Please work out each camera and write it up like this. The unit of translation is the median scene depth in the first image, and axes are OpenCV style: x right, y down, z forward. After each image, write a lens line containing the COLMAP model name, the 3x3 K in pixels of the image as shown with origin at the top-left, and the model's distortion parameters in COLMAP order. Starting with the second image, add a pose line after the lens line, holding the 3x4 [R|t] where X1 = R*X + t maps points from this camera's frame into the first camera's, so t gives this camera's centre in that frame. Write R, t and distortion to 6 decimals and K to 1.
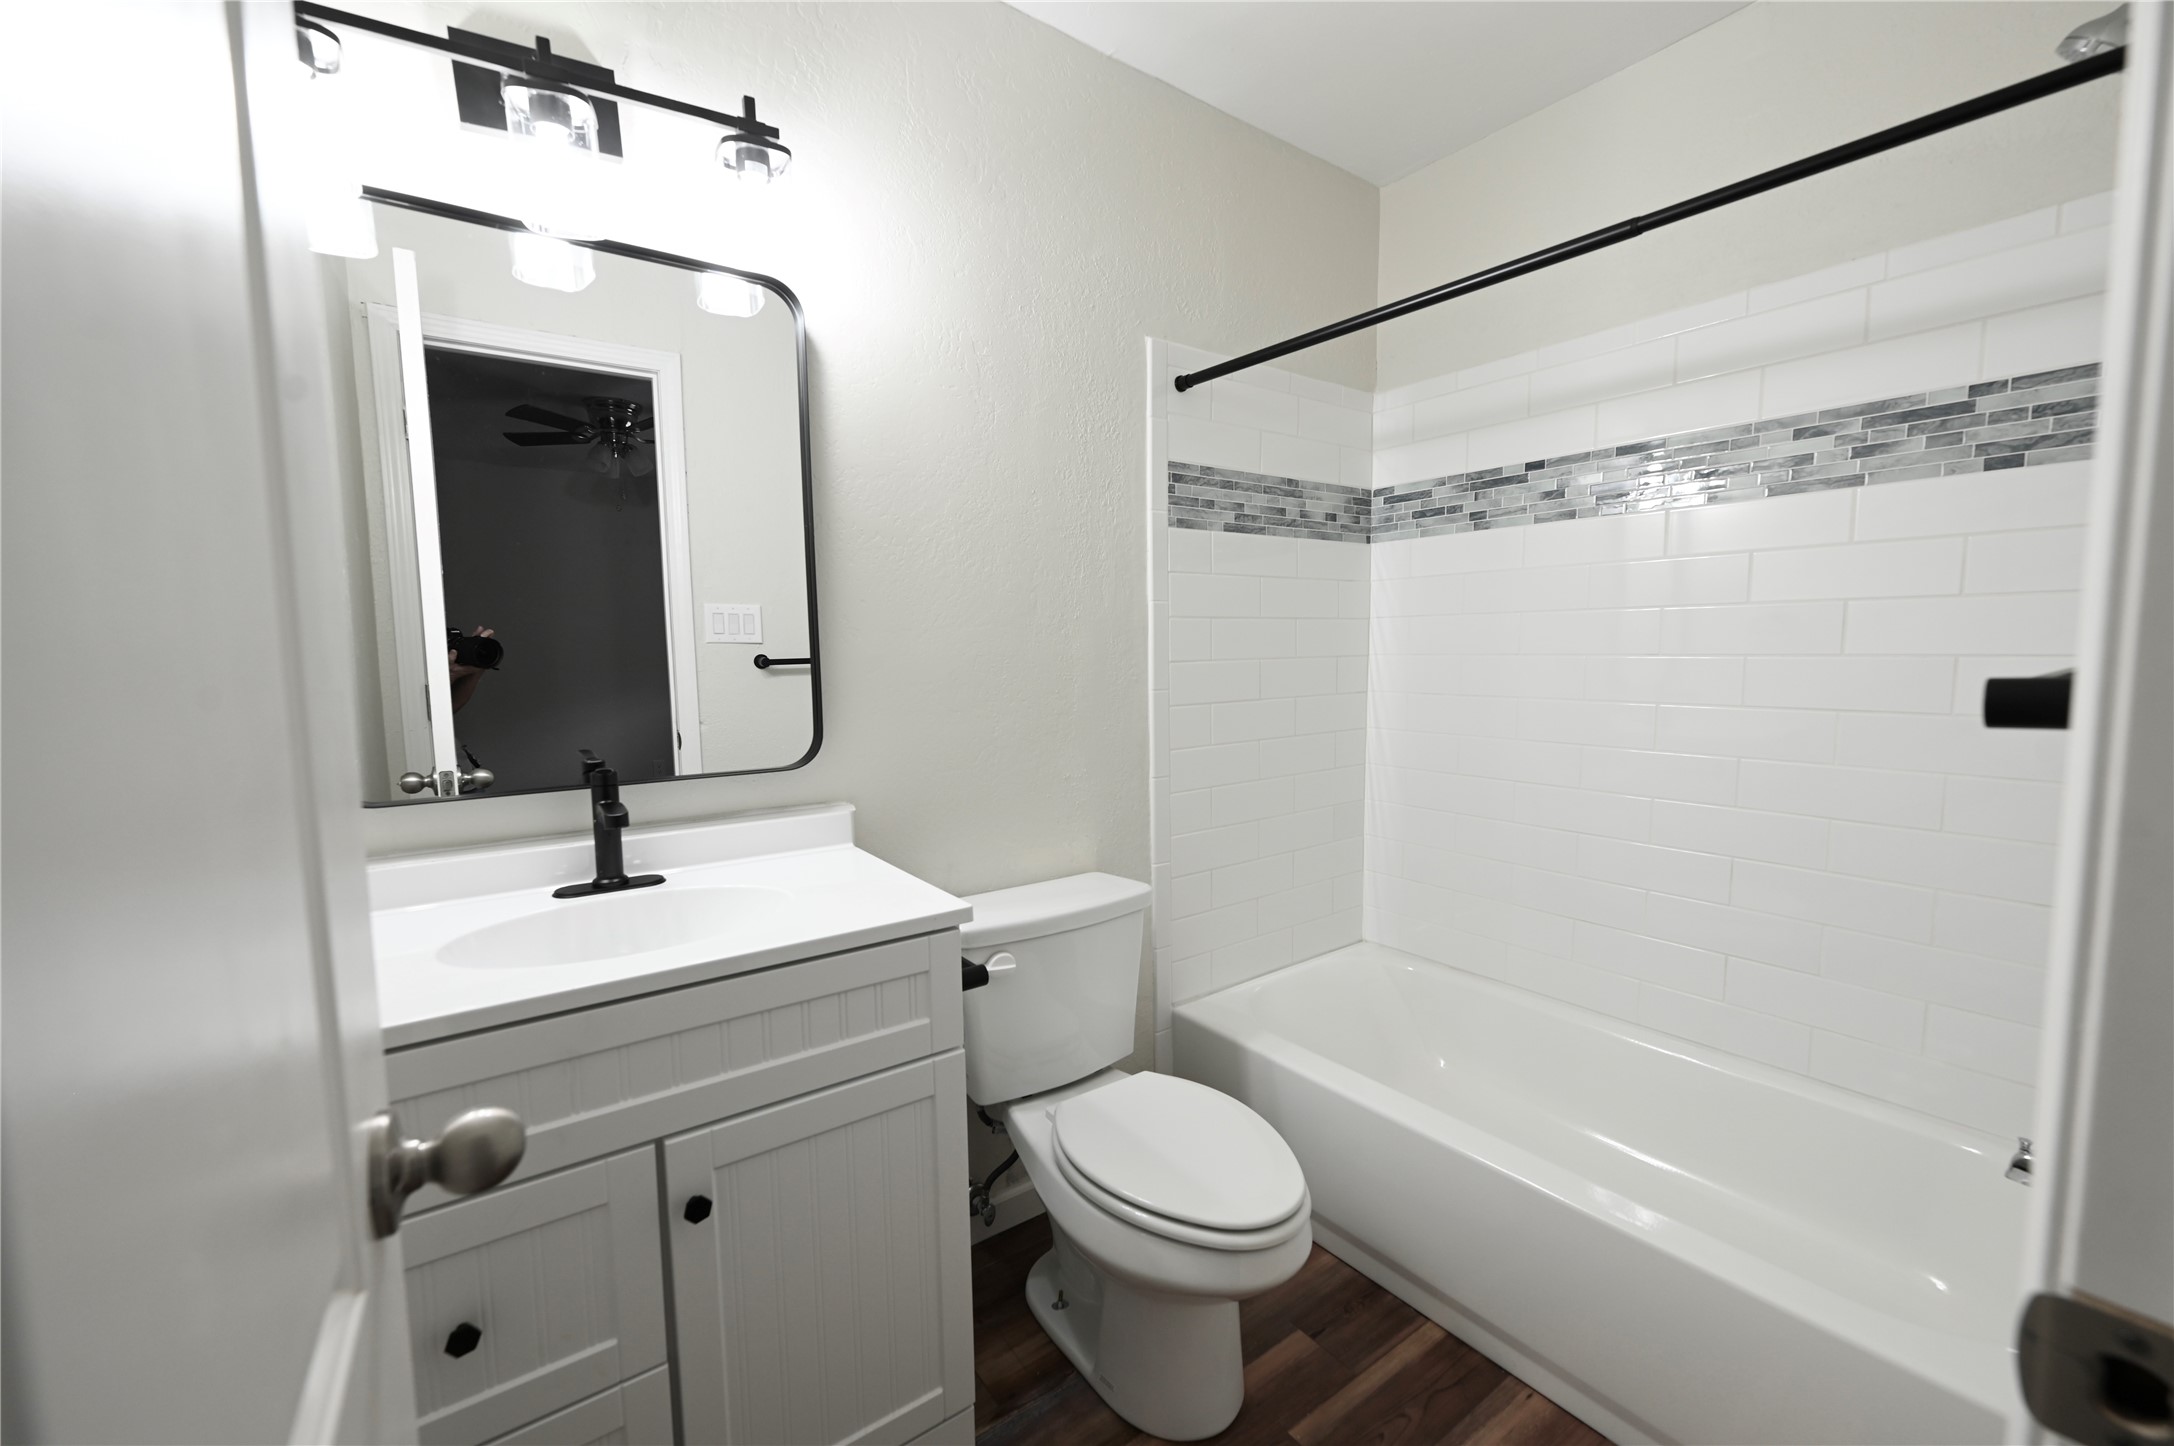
lens RADIAL K [[868.3, 0, 1084.6], [0, 868.3, 723.6], [0, 0, 1]] dist [0.000567, 0.000231]
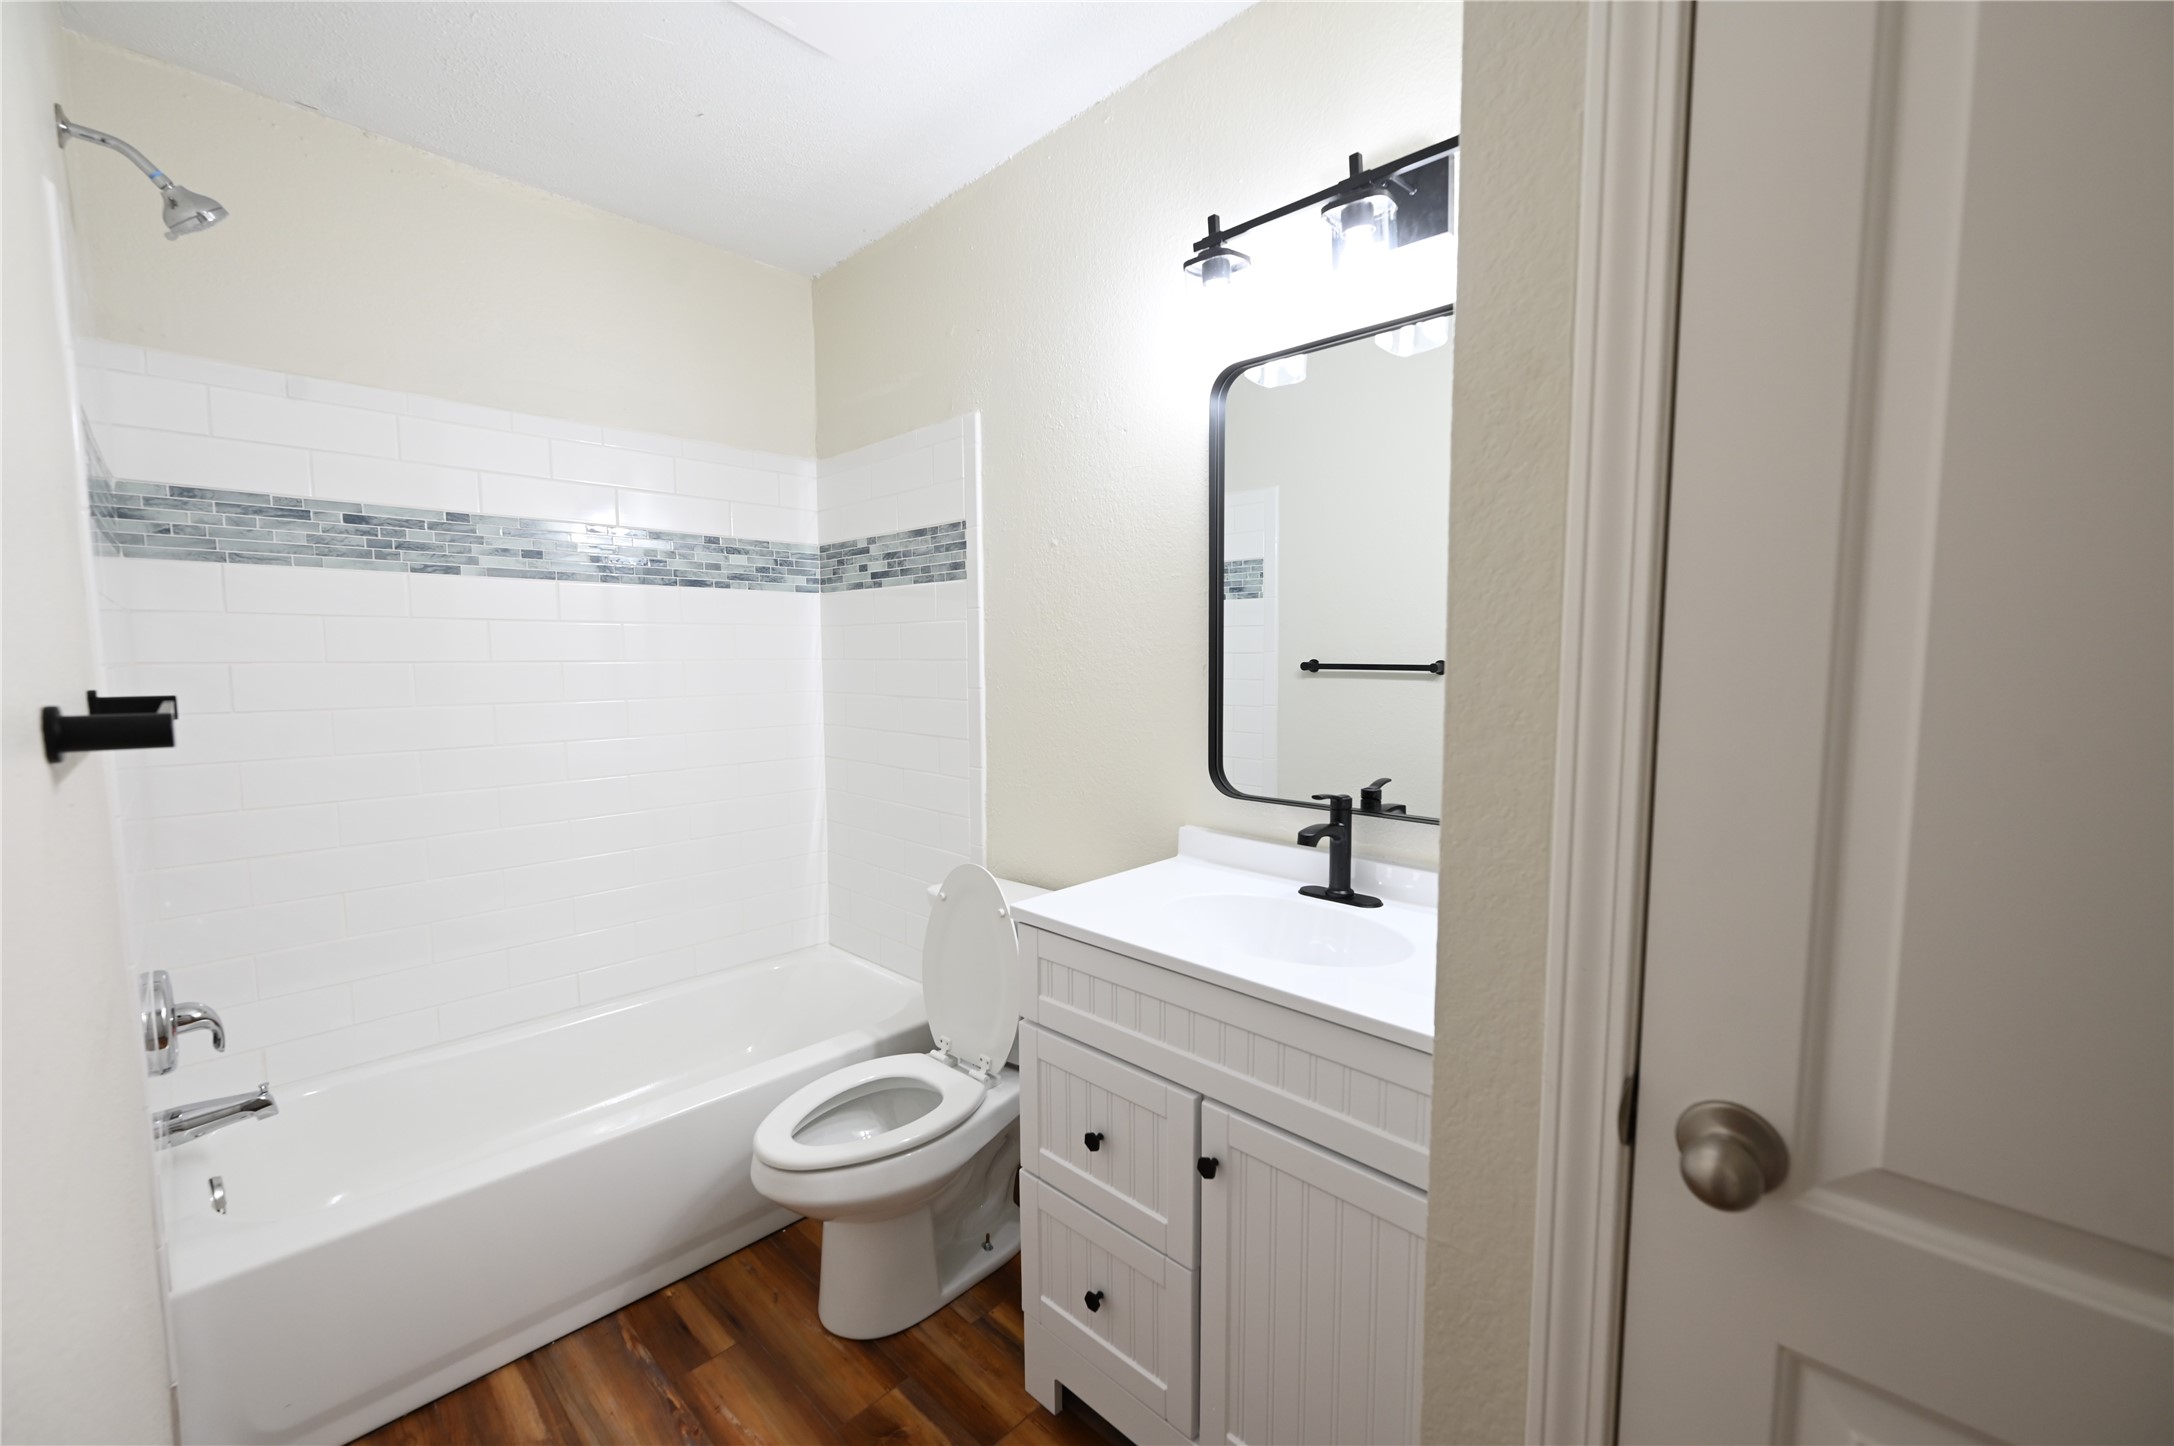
lens RADIAL K [[868.3, 0, 1084.6], [0, 868.3, 723.6], [0, 0, 1]] dist [0.000567, 0.000231]
pose [[0.150384, 0.091434, -0.984391, 0.516341], [-0.093423, 0.992573, 0.077921, -0.100062], [0.984204, 0.080247, 0.157809, 0.496601]]
